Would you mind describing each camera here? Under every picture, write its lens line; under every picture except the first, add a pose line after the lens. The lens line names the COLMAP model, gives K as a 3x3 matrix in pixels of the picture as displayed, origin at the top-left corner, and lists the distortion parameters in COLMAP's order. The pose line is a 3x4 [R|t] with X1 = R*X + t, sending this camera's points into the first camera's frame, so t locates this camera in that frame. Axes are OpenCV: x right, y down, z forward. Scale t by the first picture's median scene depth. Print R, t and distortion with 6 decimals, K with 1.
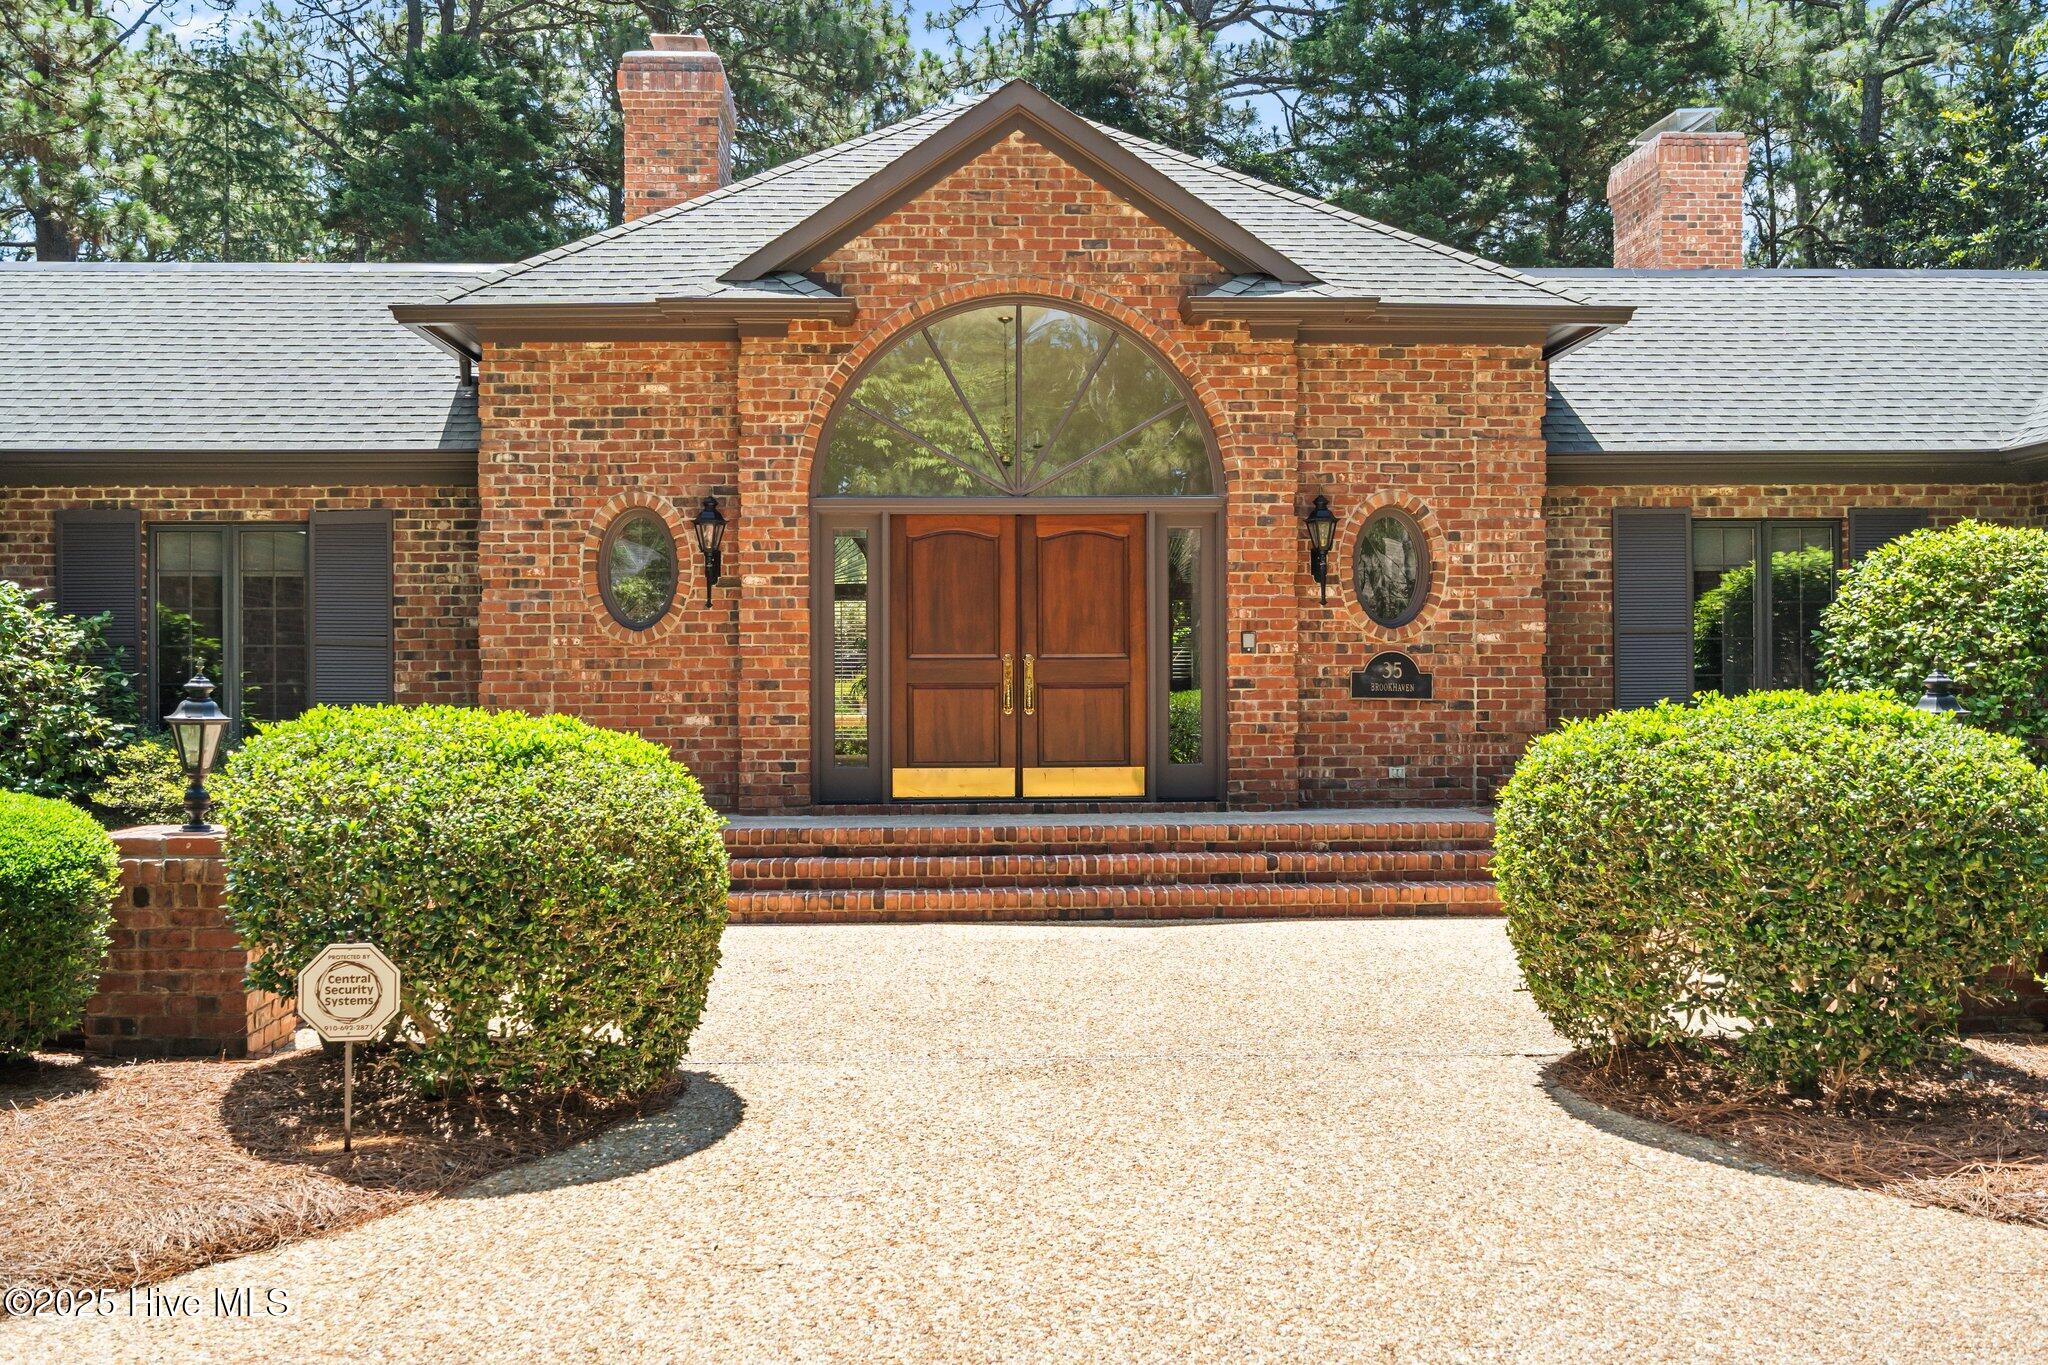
lens RADIAL K [[2062.0, 0, 1027.0], [0, 2062.0, 679.7], [0, 0, 1]] dist [-0.006788, 0.000000]
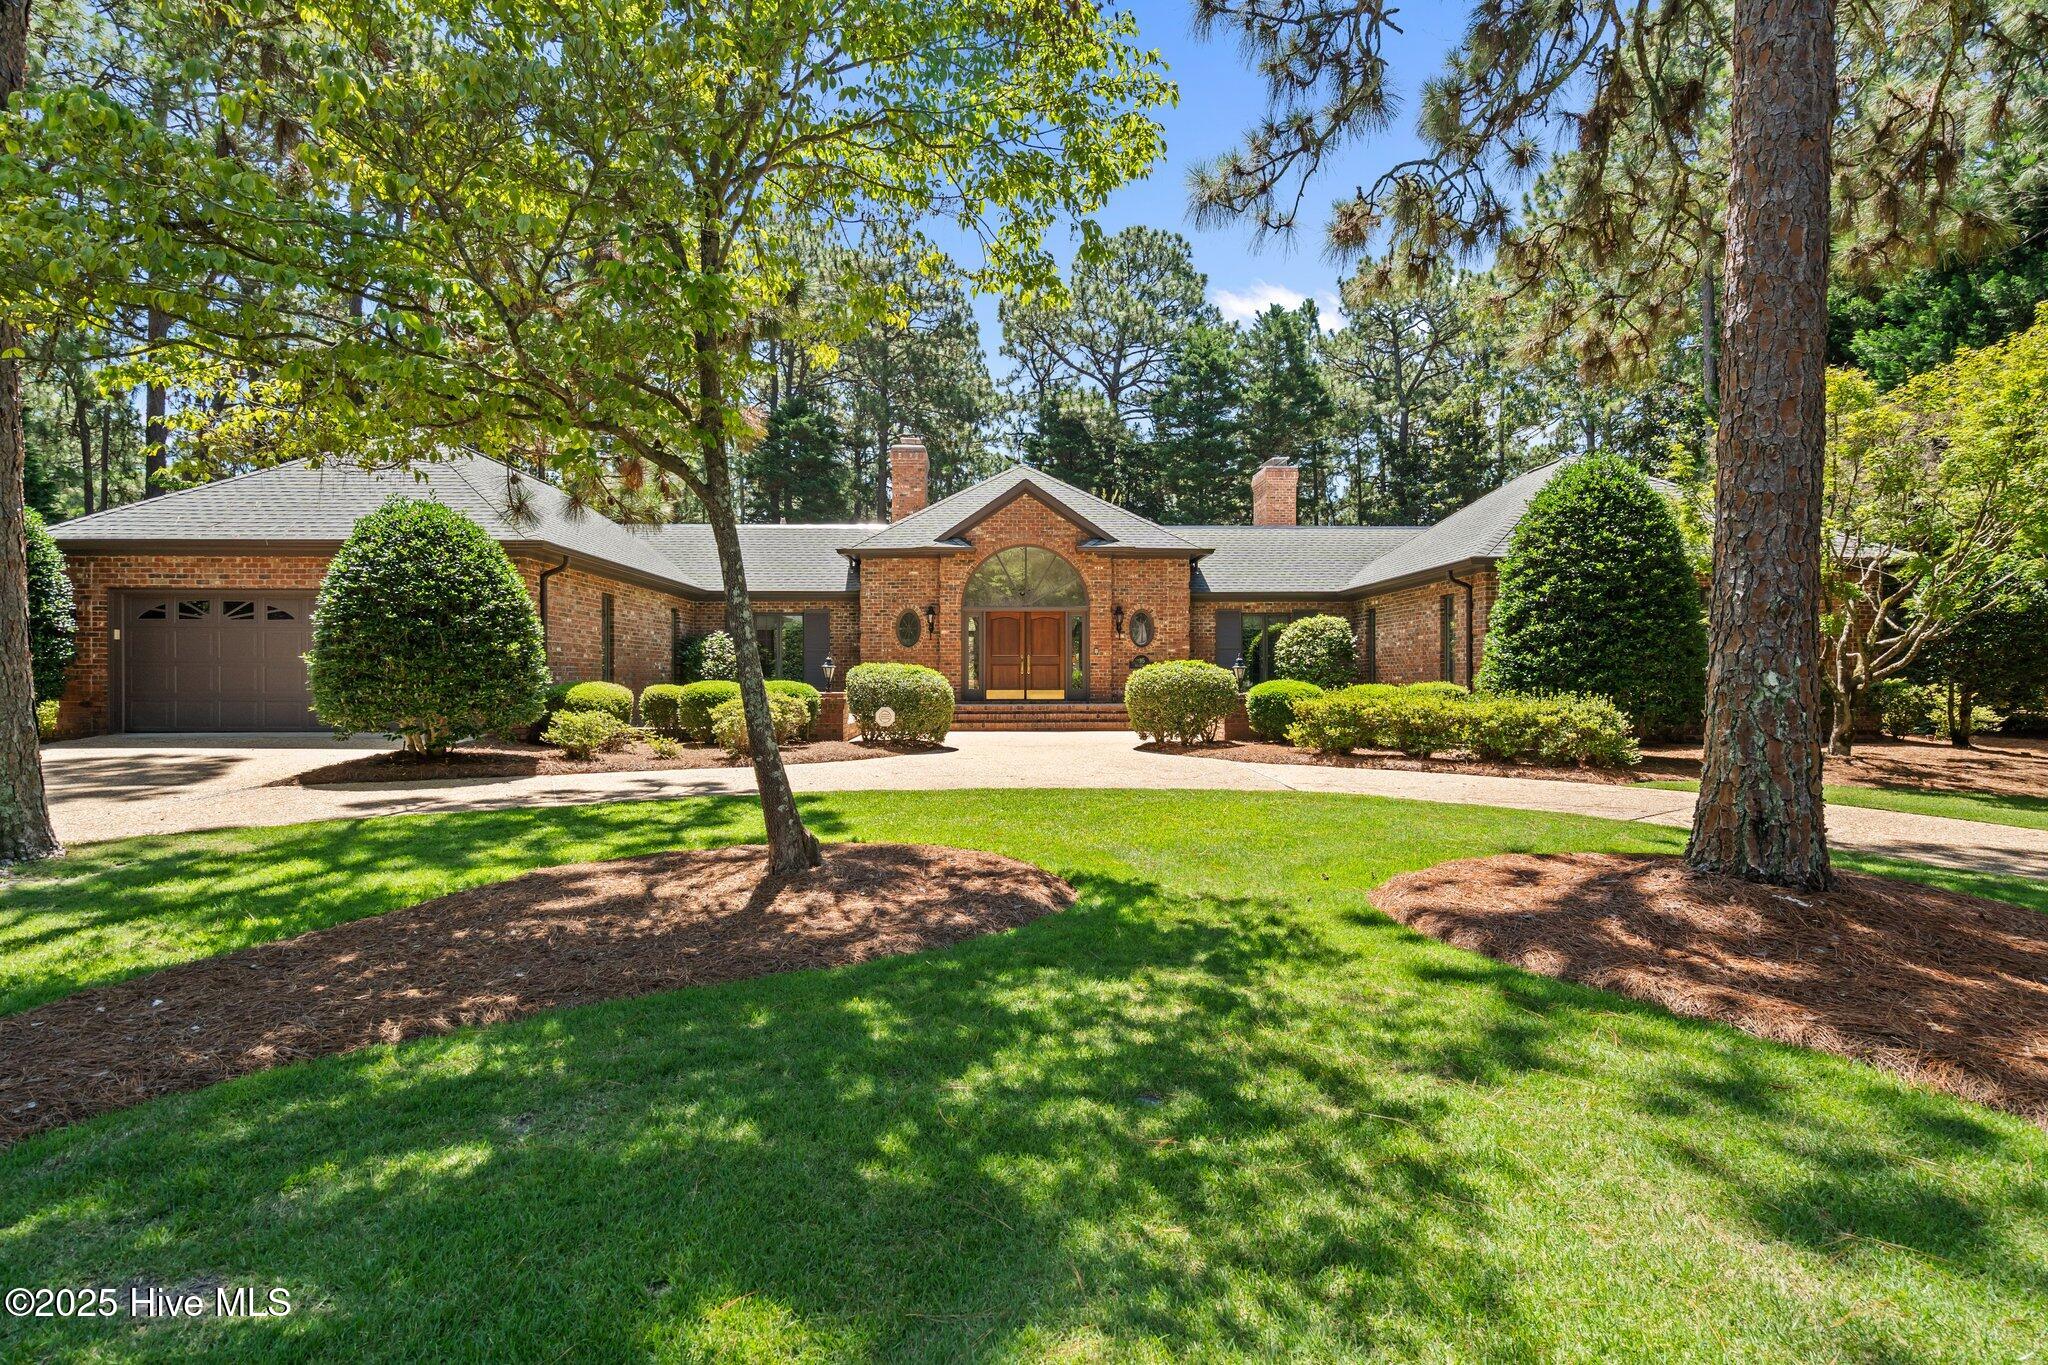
lens RADIAL K [[1064.4, 0, 1021.5], [0, 1064.4, 682.8], [0, 0, 1]] dist [0.000126, -0.000011]
pose [[0.999712, 0.004547, -0.023576, 0.029640], [-0.004366, 0.999960, 0.007756, 0.018522], [0.023610, -0.007651, 0.999692, -0.673604]]
